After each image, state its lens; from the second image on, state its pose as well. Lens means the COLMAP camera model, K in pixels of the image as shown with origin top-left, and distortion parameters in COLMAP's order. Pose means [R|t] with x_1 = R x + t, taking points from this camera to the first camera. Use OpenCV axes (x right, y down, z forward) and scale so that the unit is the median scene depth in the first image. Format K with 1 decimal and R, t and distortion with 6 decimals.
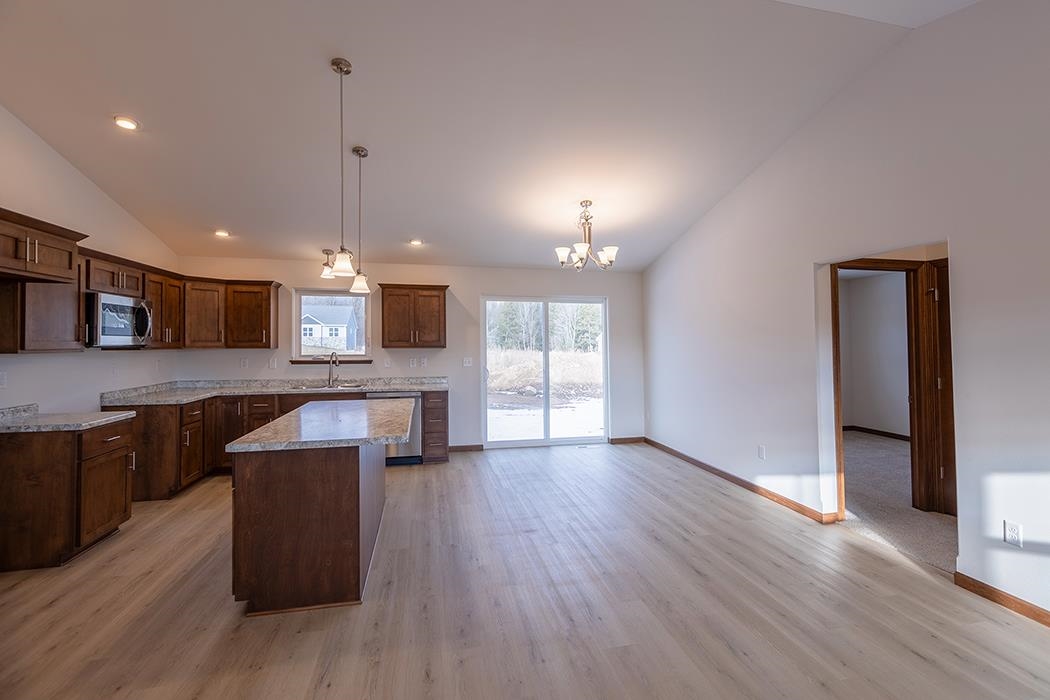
lens RADIAL K [[480.9, 0, 543.0], [0, 480.9, 334.2], [0, 0, 1]] dist [0.002441, 0.000933]
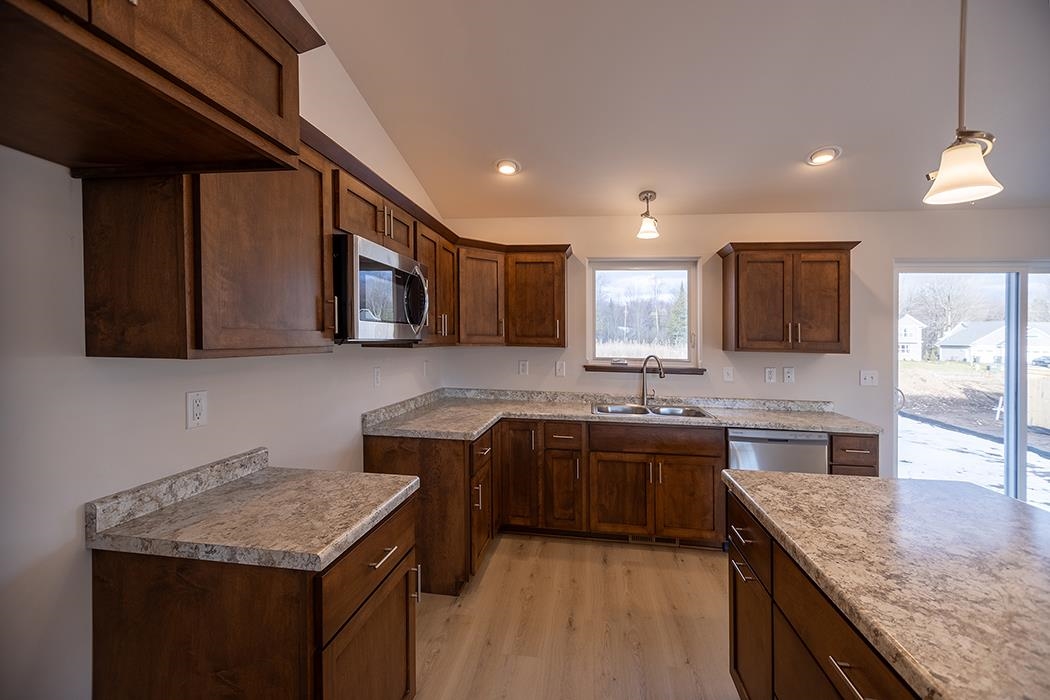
lens RADIAL K [[440.0, 0, 525.0], [0, 440.0, 350.0], [0, 0, 1]] dist [0.000610, 0.000149]
pose [[0.919092, 0.027117, -0.393108, -0.438255], [-0.011418, 0.999043, 0.042220, 0.009512], [0.393877, -0.034316, 0.918522, 0.491287]]
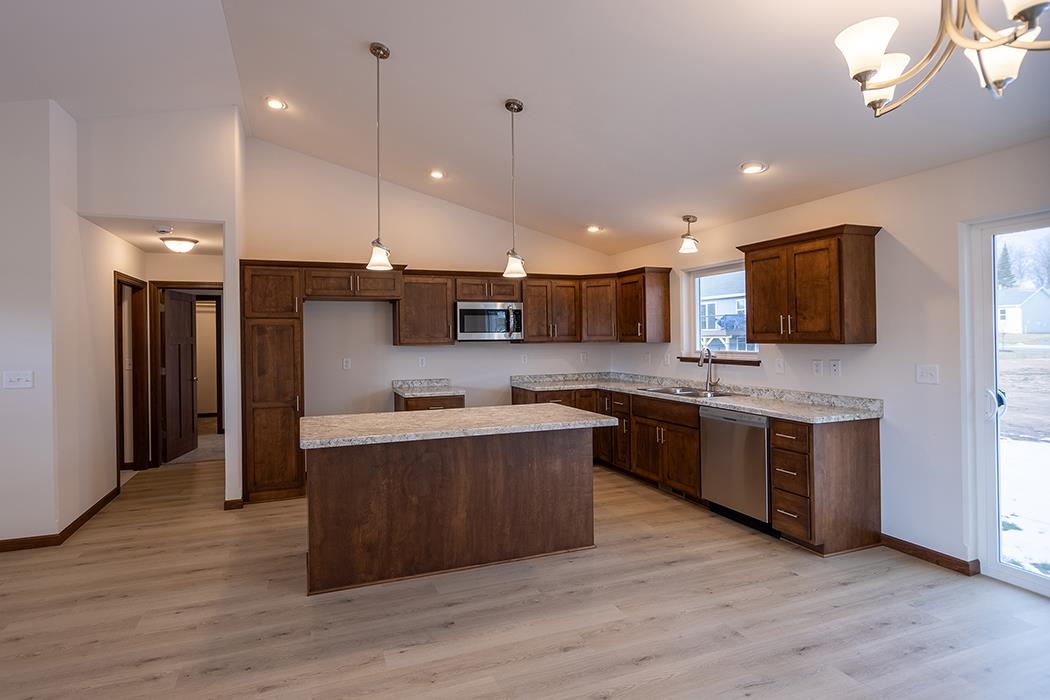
lens RADIAL K [[504.4, 0, 493.5], [0, 504.4, 339.1], [0, 0, 1]] dist [-0.001459, 0.000603]
pose [[0.094400, -0.000358, -0.995534, 0.396870], [0.028133, 0.999602, 0.002308, 0.015059], [0.995137, -0.028225, 0.094372, 0.730712]]
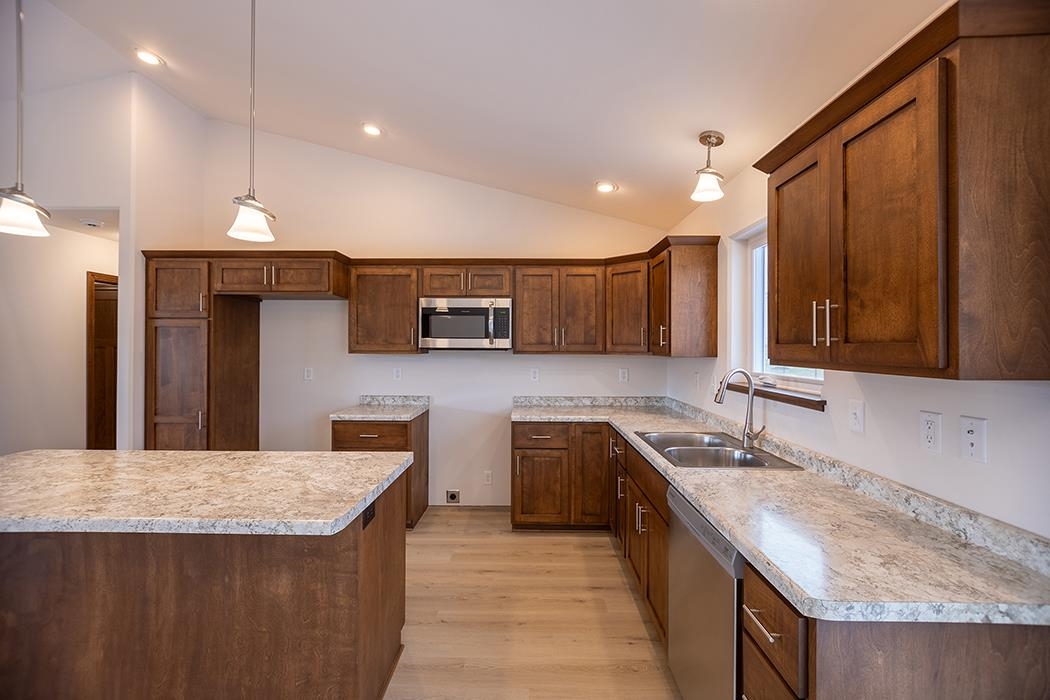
lens RADIAL K [[458.9, 0, 551.5], [0, 458.9, 345.8], [0, 0, 1]] dist [0.000700, 0.000296]
pose [[-0.249824, -0.002486, -0.968288, -0.012753], [0.011808, 0.999915, -0.005614, 0.021130], [0.968219, -0.012836, -0.249773, 1.162020]]
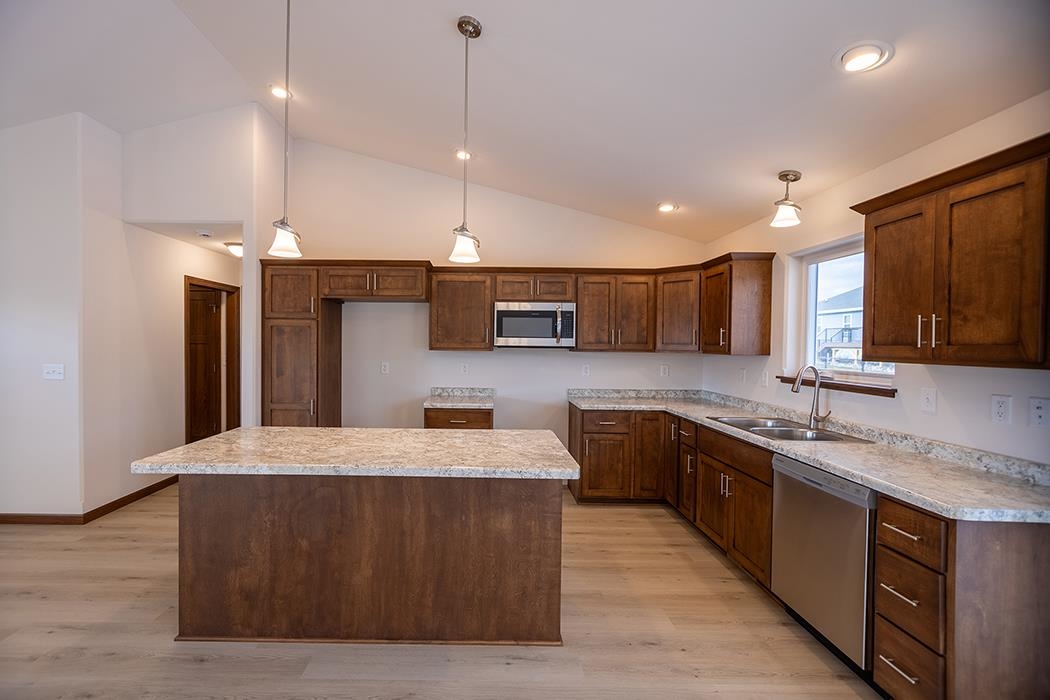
lens RADIAL K [[454.5, 0, 519.4], [0, 454.5, 354.0], [0, 0, 1]] dist [0.000899, 0.000526]
pose [[-0.245133, 0.017830, -0.969326, 0.130899], [0.005312, 0.999841, 0.017048, 0.018847], [0.969475, -0.000970, -0.245188, 1.015829]]
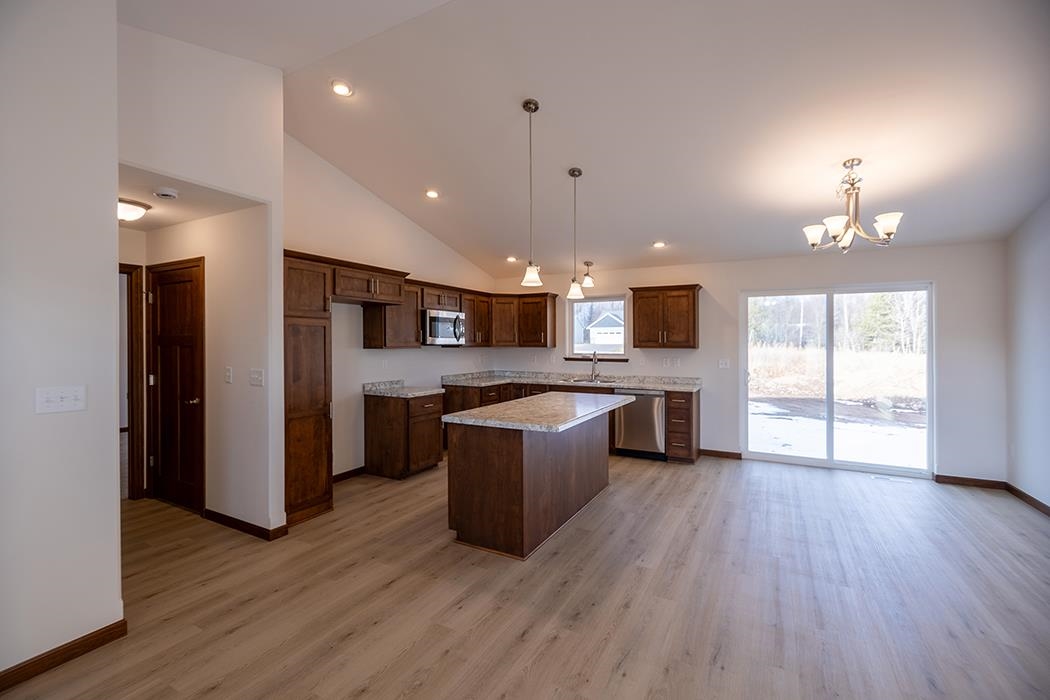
lens RADIAL K [[460.9, 0, 520.1], [0, 460.9, 347.9], [0, 0, 1]] dist [-0.002851, 0.000033]
pose [[0.737824, 0.008634, -0.674938, 0.210571], [0.009822, 0.999675, 0.023524, 0.002693], [0.674922, -0.023986, 0.737499, 0.091522]]
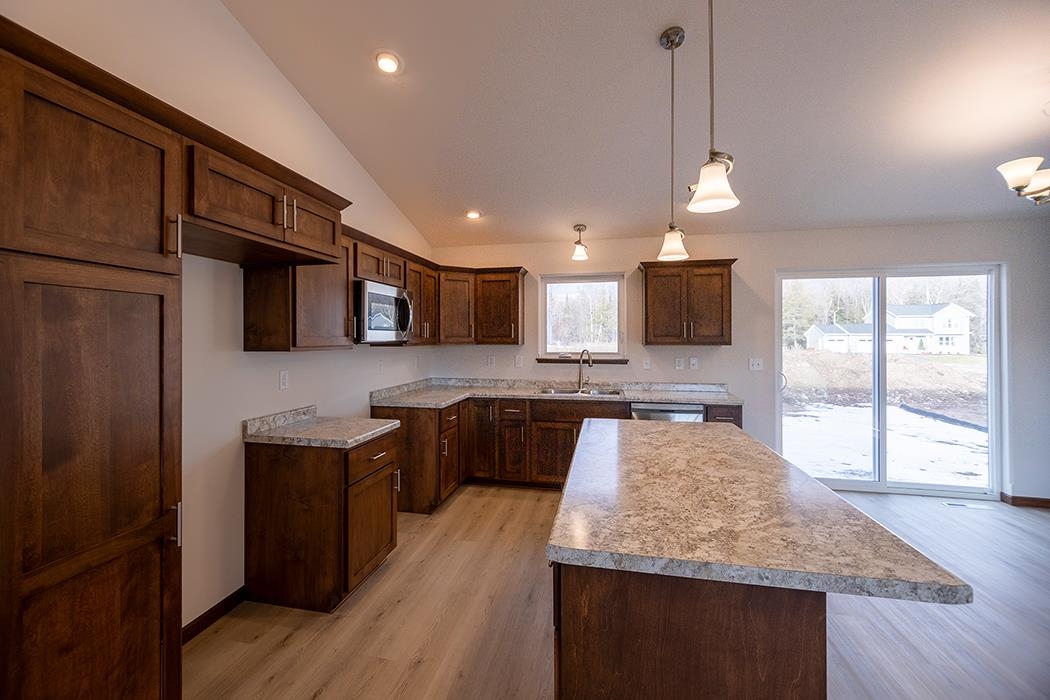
lens RADIAL K [[453.7, 0, 501.6], [0, 453.7, 334.6], [0, 0, 1]] dist [-0.000624, 0.000203]
pose [[0.889027, -0.004133, -0.457836, -0.251935], [0.008665, 0.999932, 0.007798, 0.005174], [0.457772, -0.010900, 0.889003, 0.294407]]
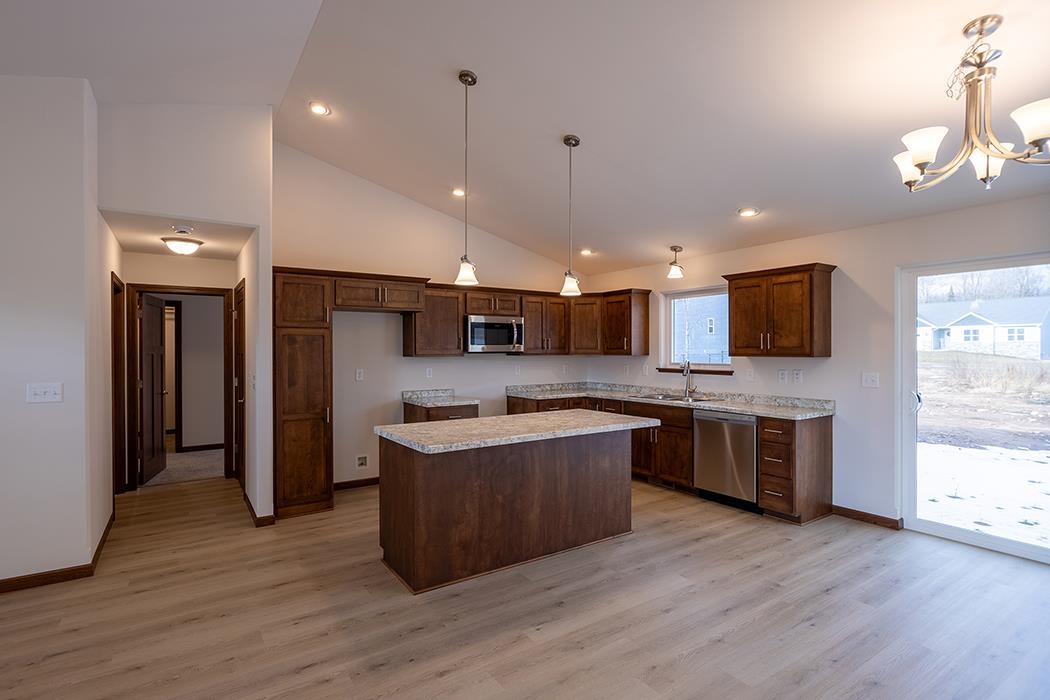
lens RADIAL K [[501.3, 0, 504.8], [0, 501.3, 354.4], [0, 0, 1]] dist [-0.000748, 0.000197]
pose [[0.326053, 0.006343, -0.945330, 0.403608], [0.019158, 0.999728, 0.013315, 0.009755], [0.945157, -0.022453, 0.325843, 0.463663]]
